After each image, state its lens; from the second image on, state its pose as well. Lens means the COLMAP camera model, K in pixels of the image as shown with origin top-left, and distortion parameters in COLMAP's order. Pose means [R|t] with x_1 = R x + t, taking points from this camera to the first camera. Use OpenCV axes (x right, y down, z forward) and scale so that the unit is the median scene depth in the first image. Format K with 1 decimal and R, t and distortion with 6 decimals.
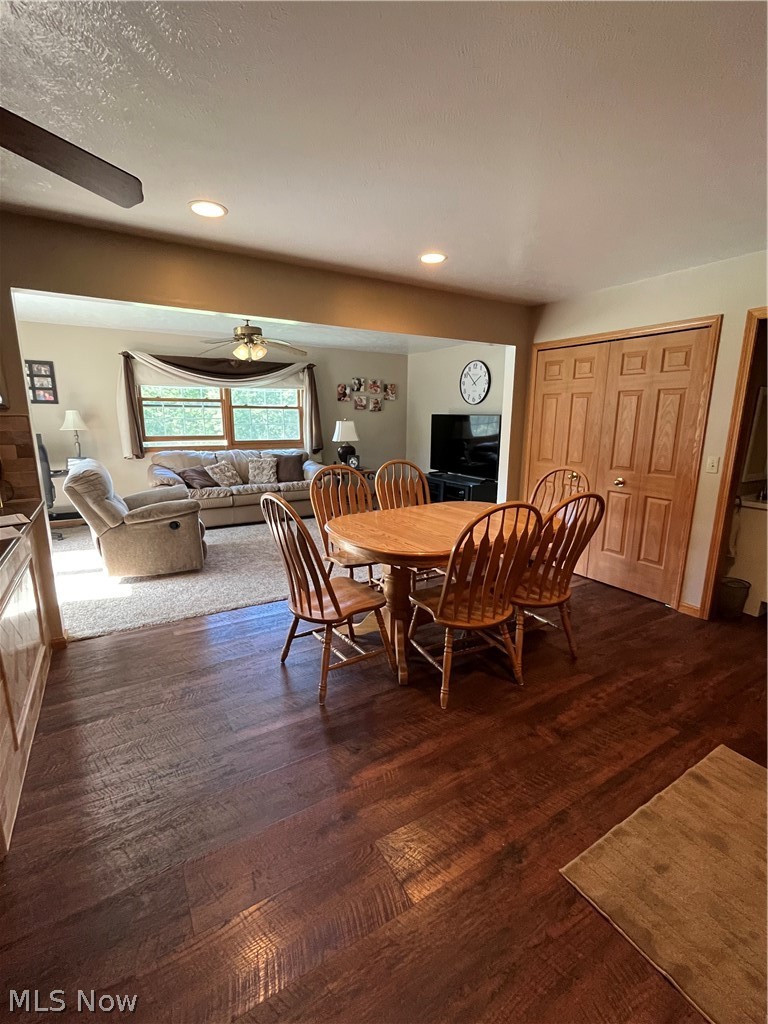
lens RADIAL K [[454.8, 0, 382.3], [0, 454.8, 511.0], [0, 0, 1]] dist [-0.001176, -0.000143]
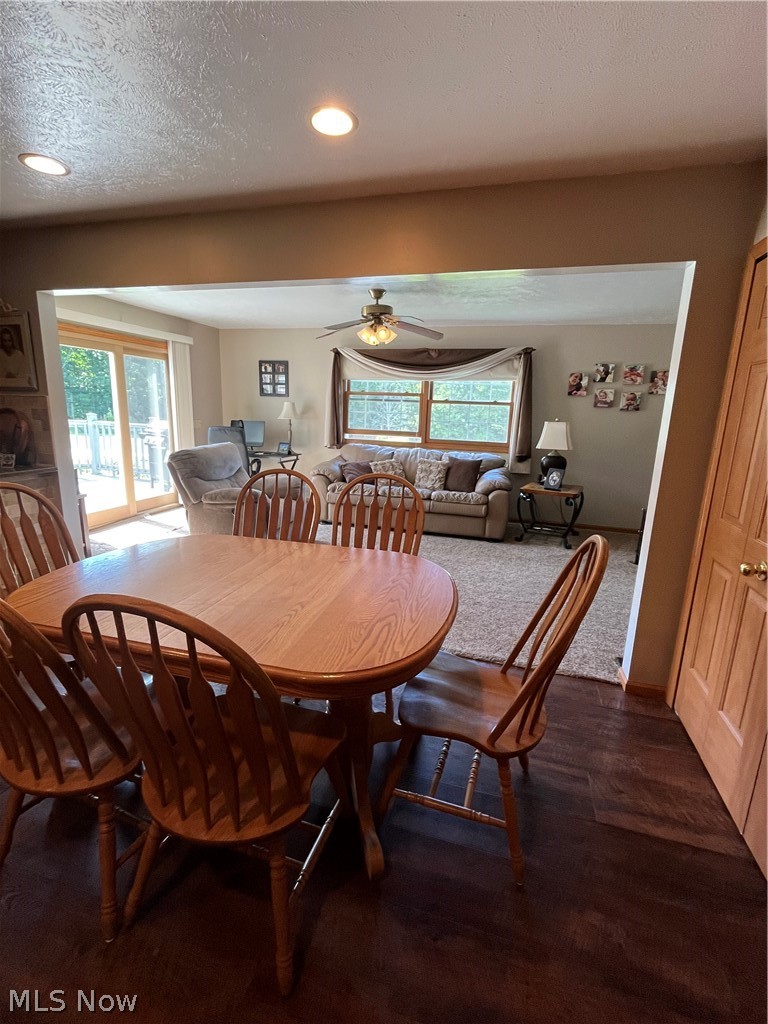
lens RADIAL K [[454.8, 0, 386.9], [0, 454.8, 508.4], [0, 0, 1]] dist [-0.001176, -0.000143]
pose [[0.685059, 0.170869, -0.708166, 0.302840], [-0.179588, 0.981713, 0.063143, -0.062776], [0.706005, 0.083922, 0.703217, 0.327252]]
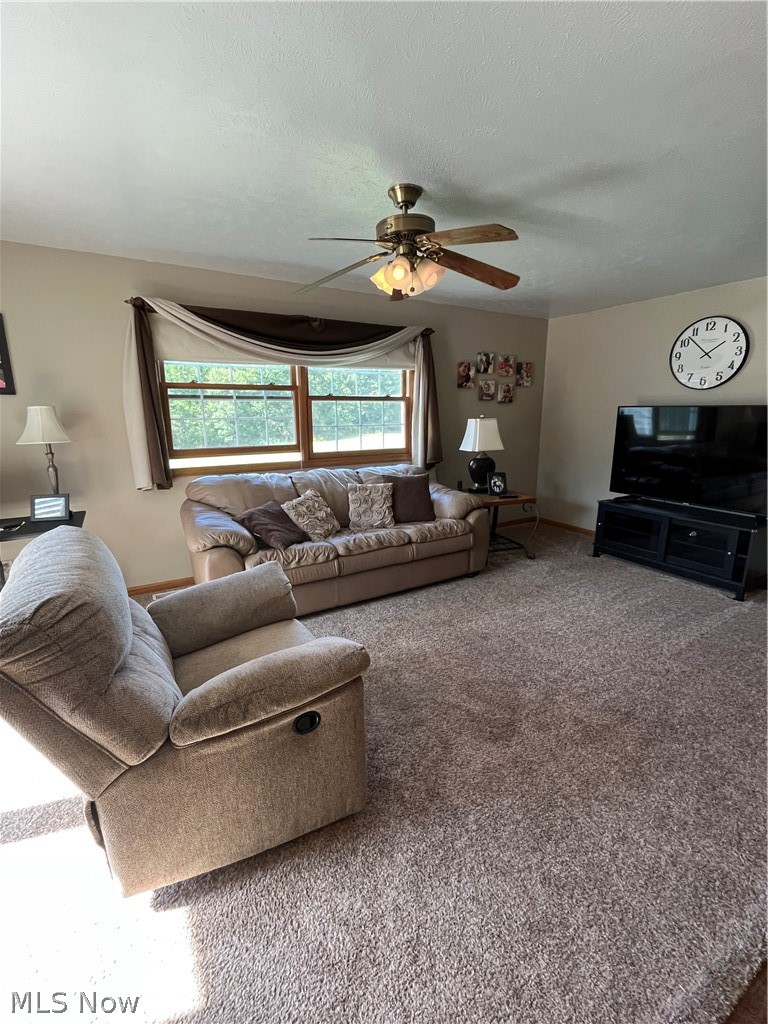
lens RADIAL K [[454.8, 0, 381.4], [0, 454.8, 510.1], [0, 0, 1]] dist [-0.001176, -0.000143]
pose [[0.999913, -0.013015, 0.002346, -0.246980], [0.012995, 0.999878, 0.008632, -0.085265], [-0.002458, -0.008600, 0.999960, 0.401390]]
